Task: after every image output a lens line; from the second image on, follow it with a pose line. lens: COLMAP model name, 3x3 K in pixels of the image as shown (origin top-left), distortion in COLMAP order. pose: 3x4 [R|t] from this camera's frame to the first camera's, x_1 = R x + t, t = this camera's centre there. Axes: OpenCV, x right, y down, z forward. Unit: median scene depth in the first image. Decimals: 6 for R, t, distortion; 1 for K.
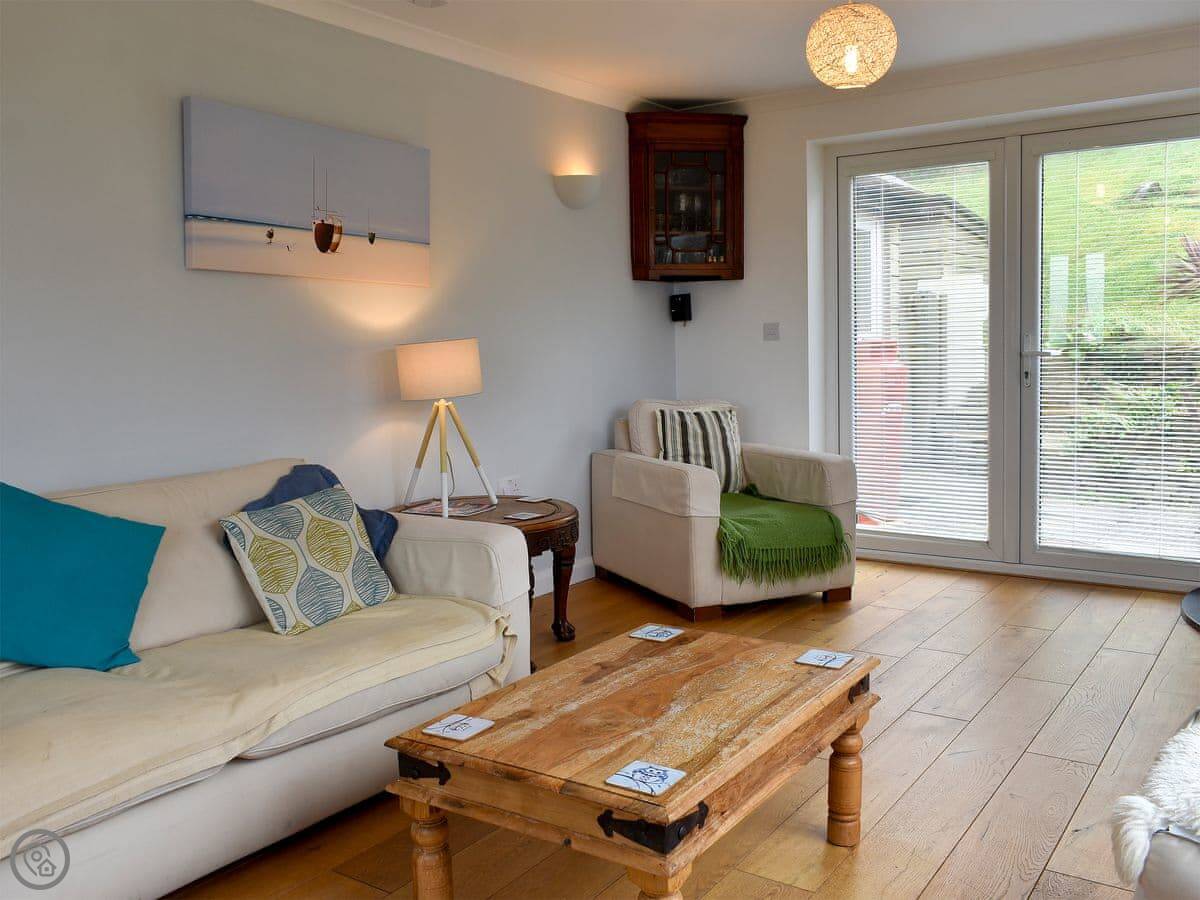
lens RADIAL K [[1050.5, 0, 663.6], [0, 1050.5, 449.4], [0, 0, 1]] dist [-0.002247, 0.008604]
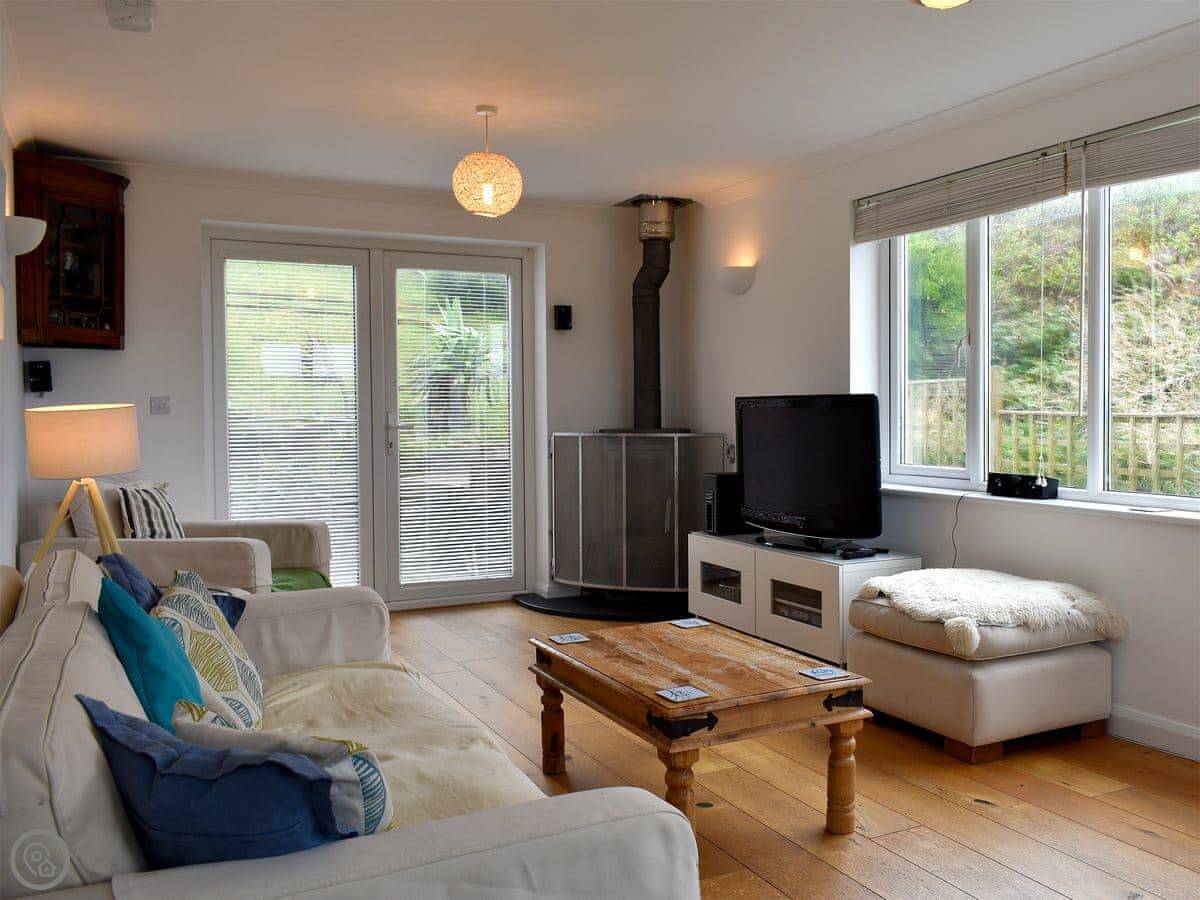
lens RADIAL K [[1050.5, 0, 663.6], [0, 1050.5, 449.4], [0, 0, 1]] dist [-0.002247, 0.008604]
pose [[0.476154, -0.016823, 0.879201, -0.997421], [0.089368, 0.995566, -0.029350, -0.004266], [-0.874809, 0.092548, 0.475546, 0.263913]]
